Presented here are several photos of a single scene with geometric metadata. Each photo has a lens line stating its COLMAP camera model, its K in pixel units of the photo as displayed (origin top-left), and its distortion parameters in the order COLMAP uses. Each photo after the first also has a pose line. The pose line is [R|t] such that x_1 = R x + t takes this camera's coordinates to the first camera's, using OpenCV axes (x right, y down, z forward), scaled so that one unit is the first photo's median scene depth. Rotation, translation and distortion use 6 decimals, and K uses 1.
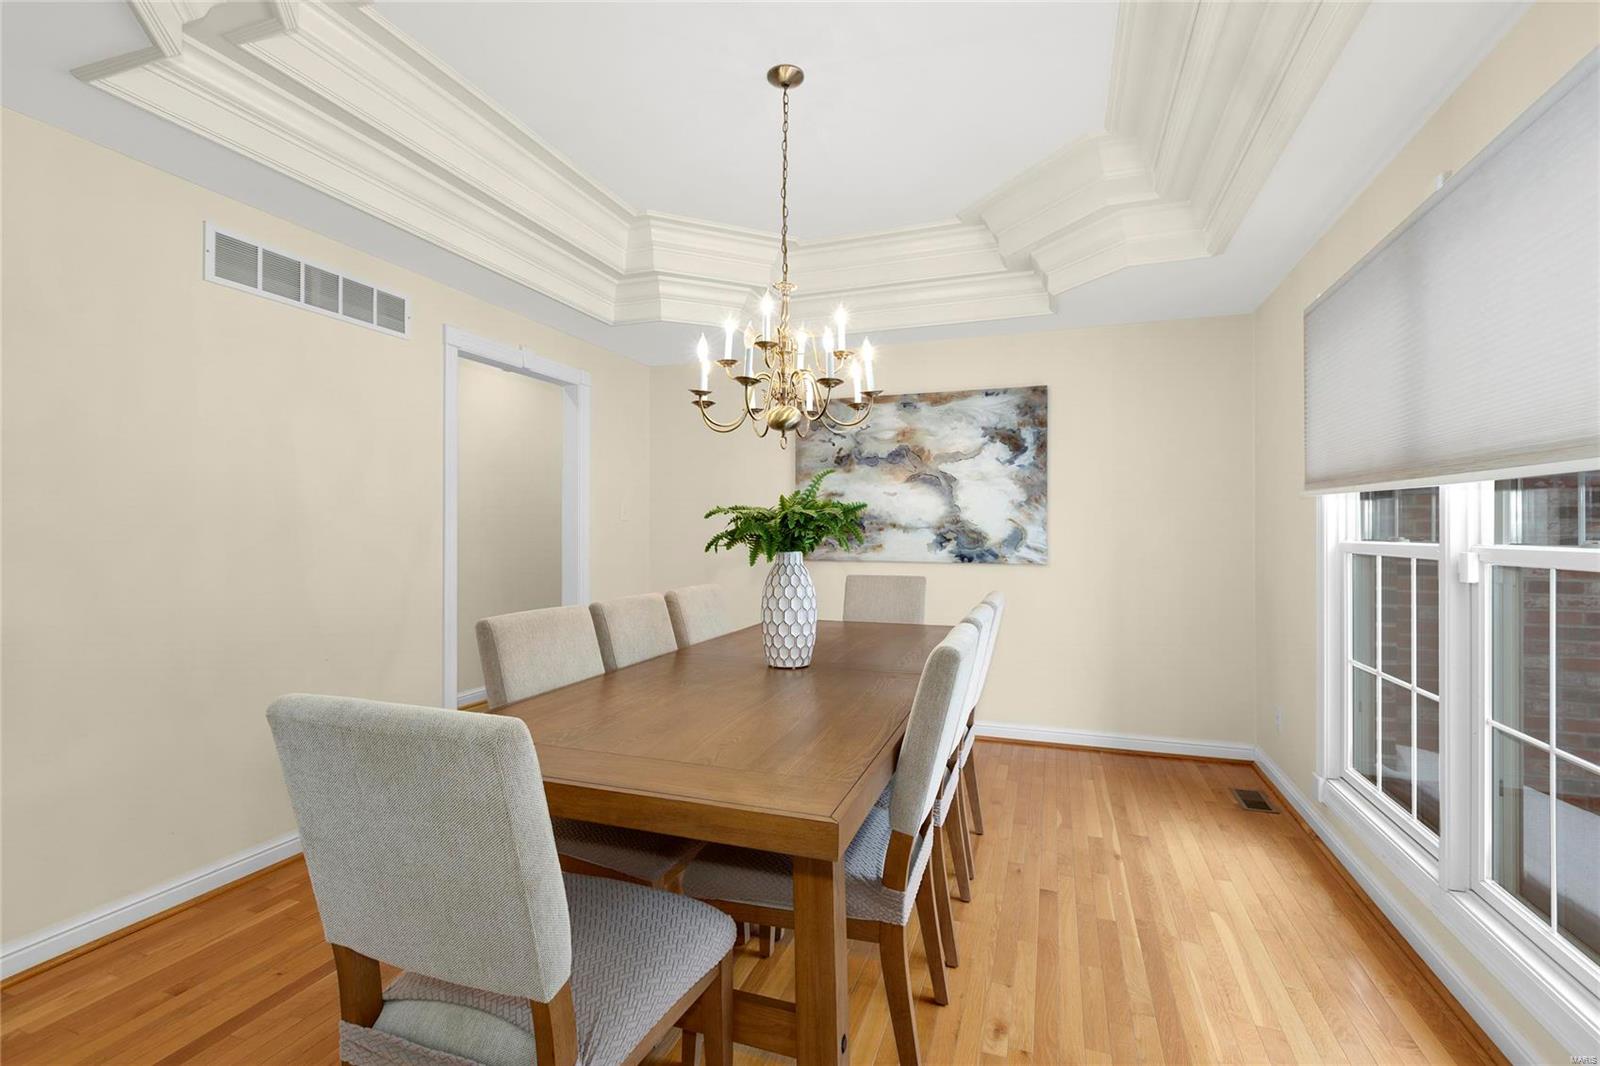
lens RADIAL K [[721.5, 0, 791.0], [0, 721.5, 533.9], [0, 0, 1]] dist [0.002905, -0.000437]
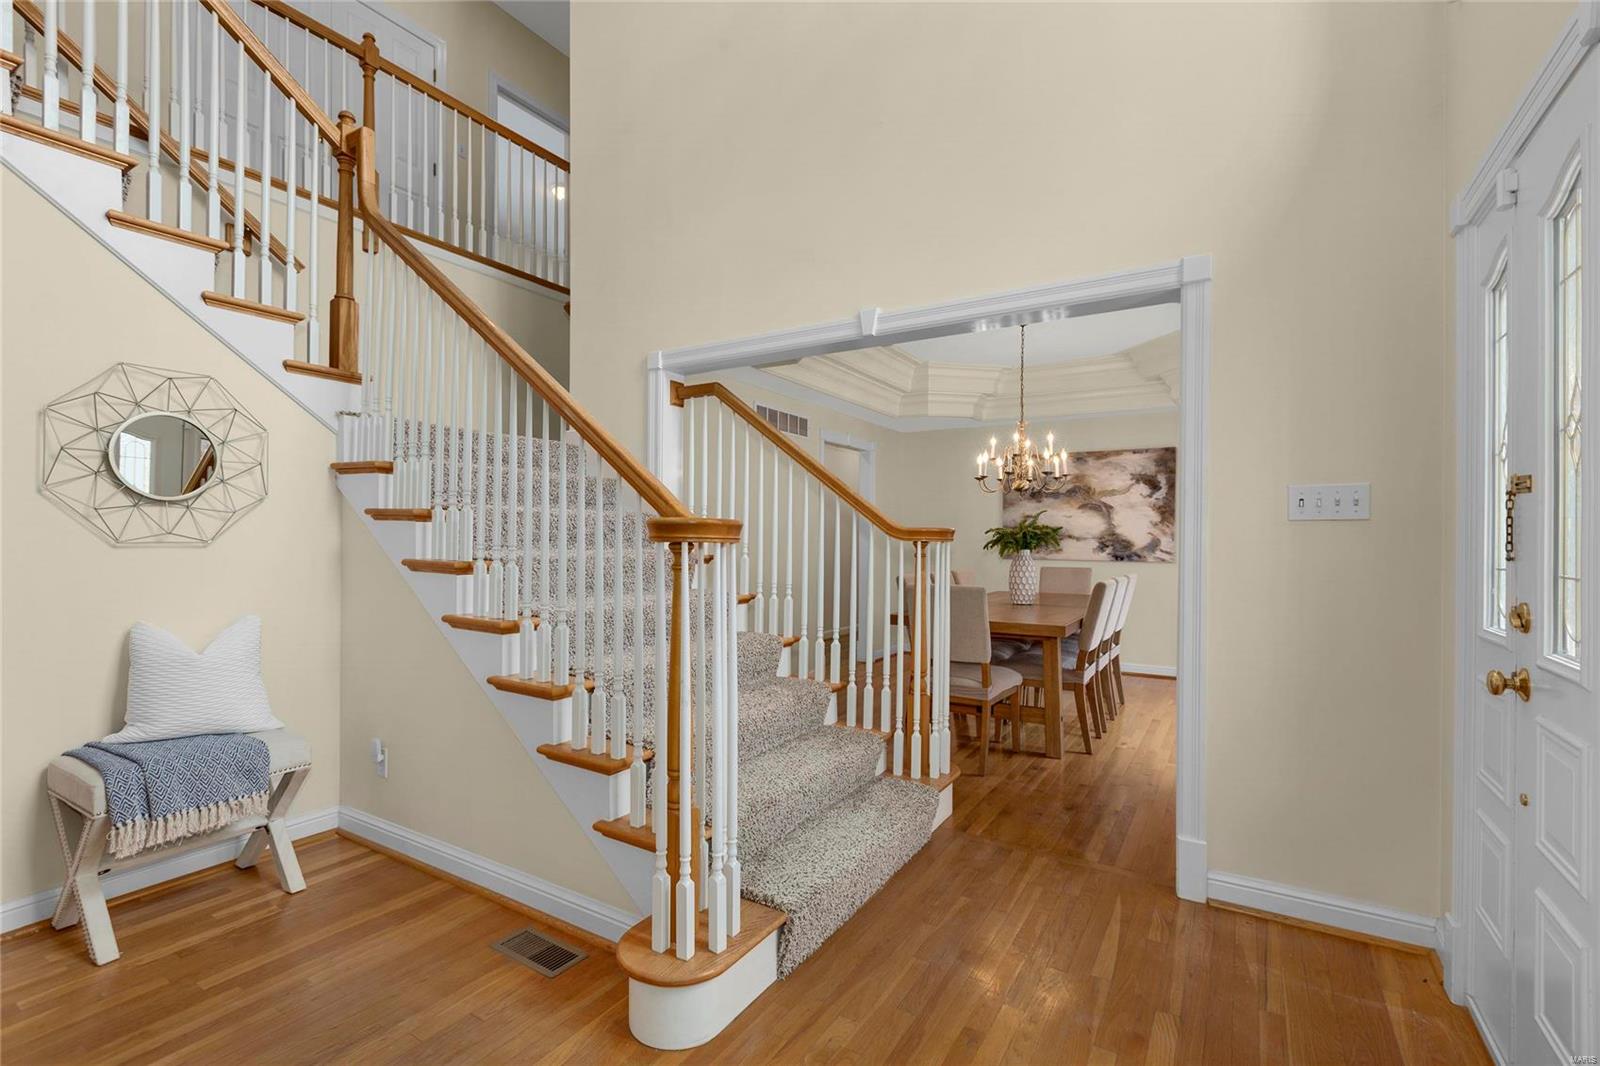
lens RADIAL K [[721.5, 0, 794.7], [0, 721.5, 539.5], [0, 0, 1]] dist [0.002905, -0.000437]
pose [[0.979662, 0.006419, -0.200553, -0.132872], [-0.007013, 0.999973, -0.002255, 0.002326], [0.200533, 0.003616, 0.979680, -0.674966]]
